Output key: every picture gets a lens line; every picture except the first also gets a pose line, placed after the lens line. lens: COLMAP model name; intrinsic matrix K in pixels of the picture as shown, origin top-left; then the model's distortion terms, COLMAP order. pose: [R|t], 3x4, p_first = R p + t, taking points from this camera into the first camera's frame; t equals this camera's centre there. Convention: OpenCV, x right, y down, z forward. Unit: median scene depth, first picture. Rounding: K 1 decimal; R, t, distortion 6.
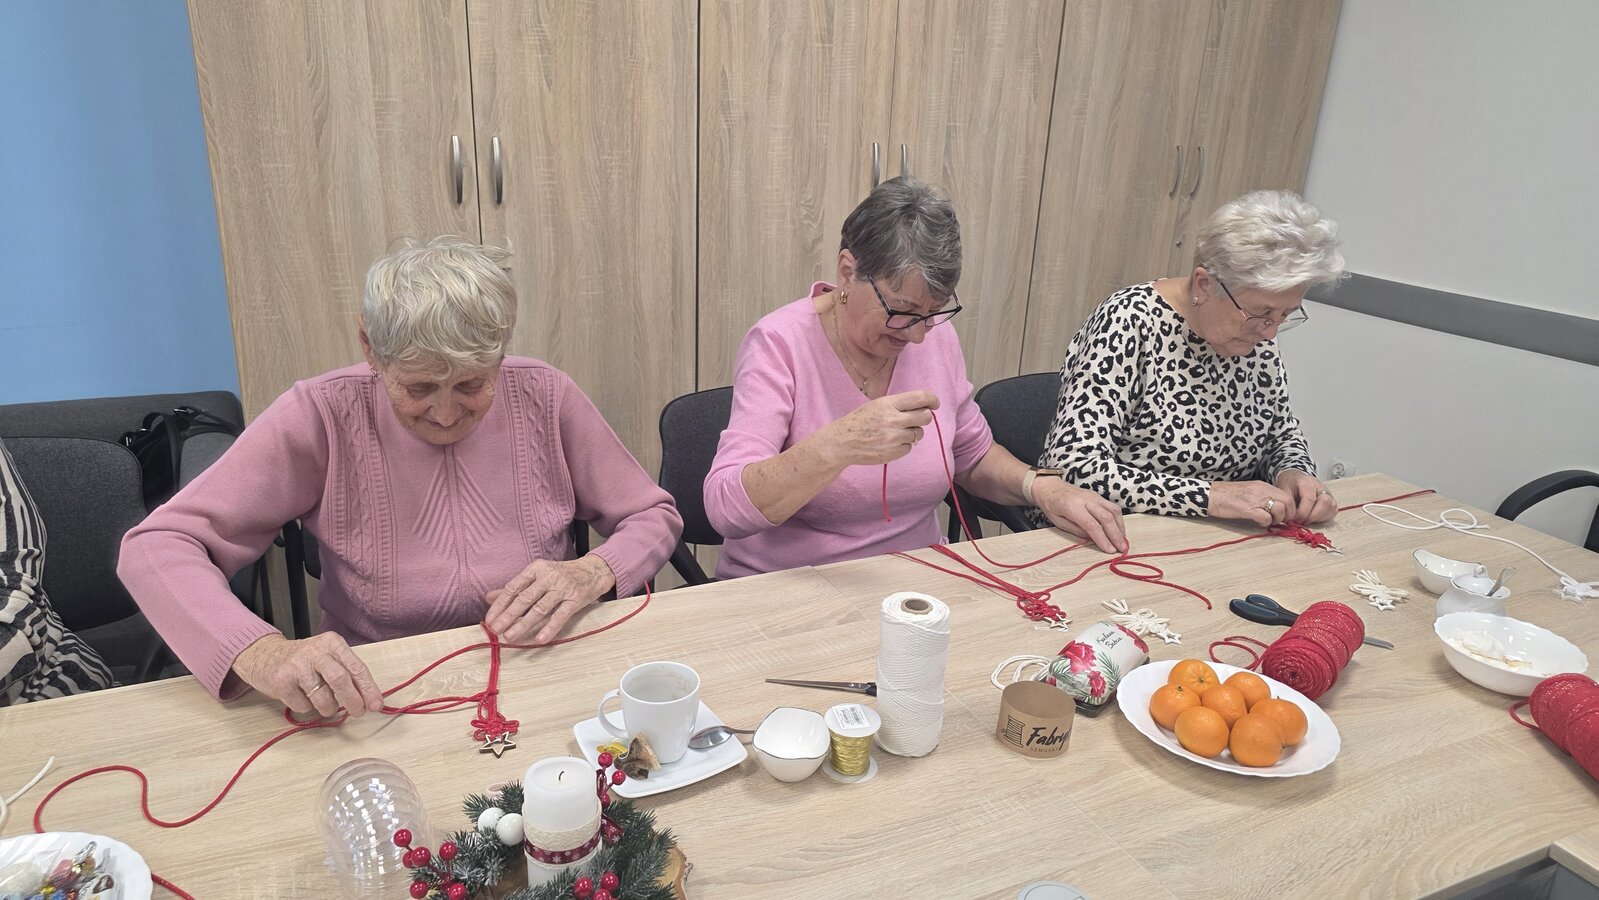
lens RADIAL K [[1090.1, 0, 796.3], [0, 1090.1, 478.0], [0, 0, 1]] dist [0.041367, -0.036802]
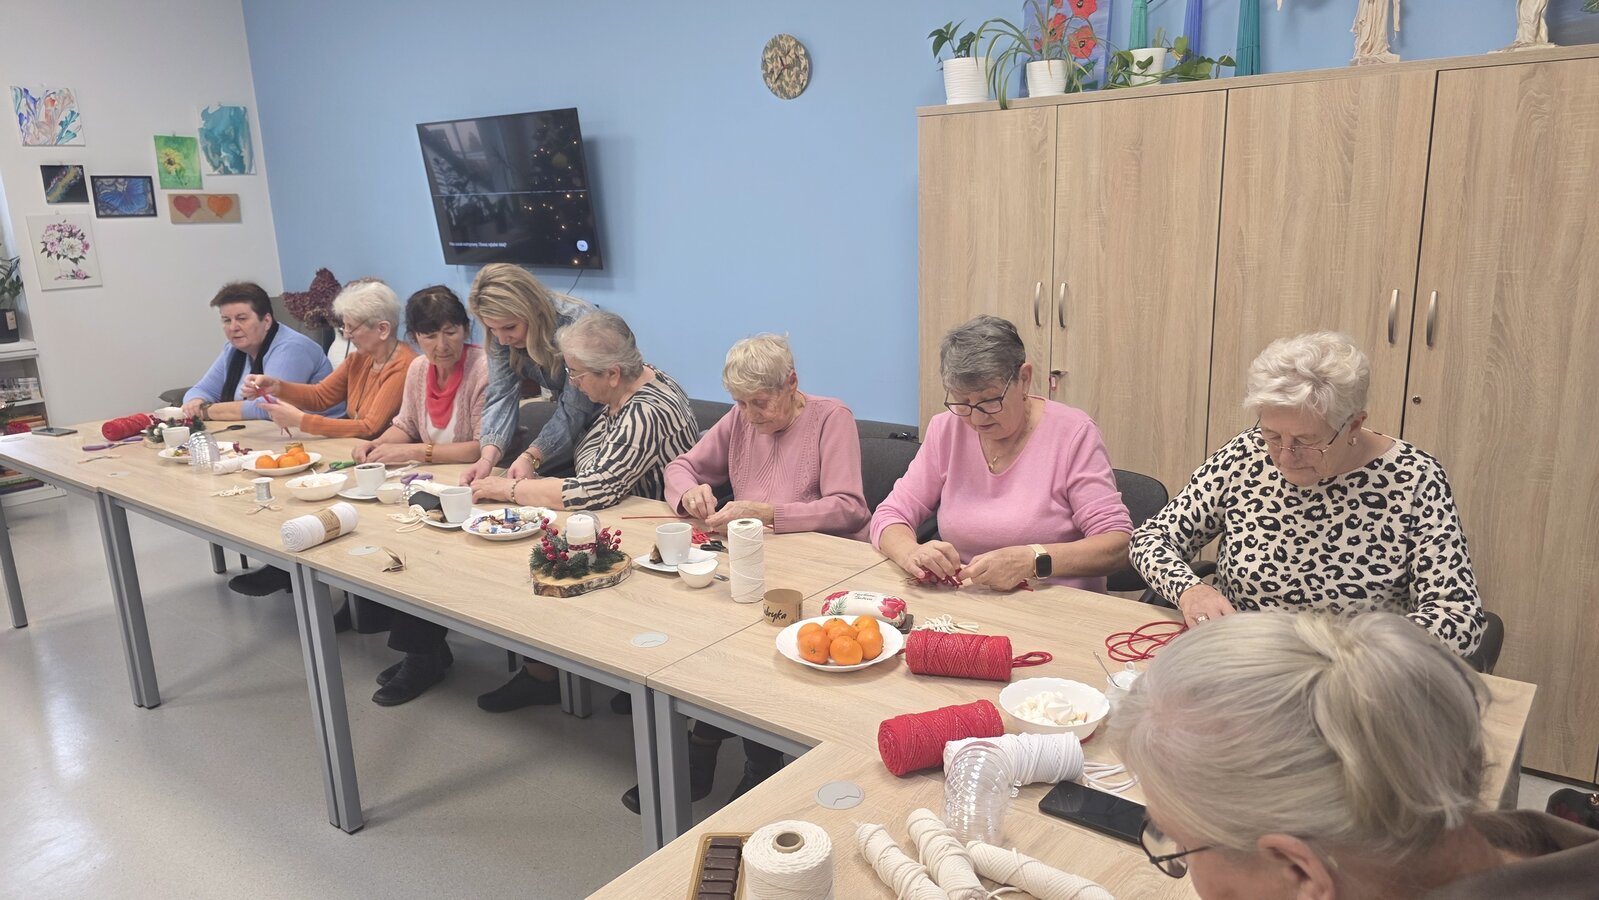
lens RADIAL K [[1090.1, 0, 795.5], [0, 1090.1, 471.5], [0, 0, 1]] dist [0.041367, -0.036802]
pose [[0.417506, 0.163346, -0.893872, 0.857597], [-0.272032, 0.961062, 0.048565, -0.037673], [0.866999, 0.222886, 0.445684, 0.082505]]
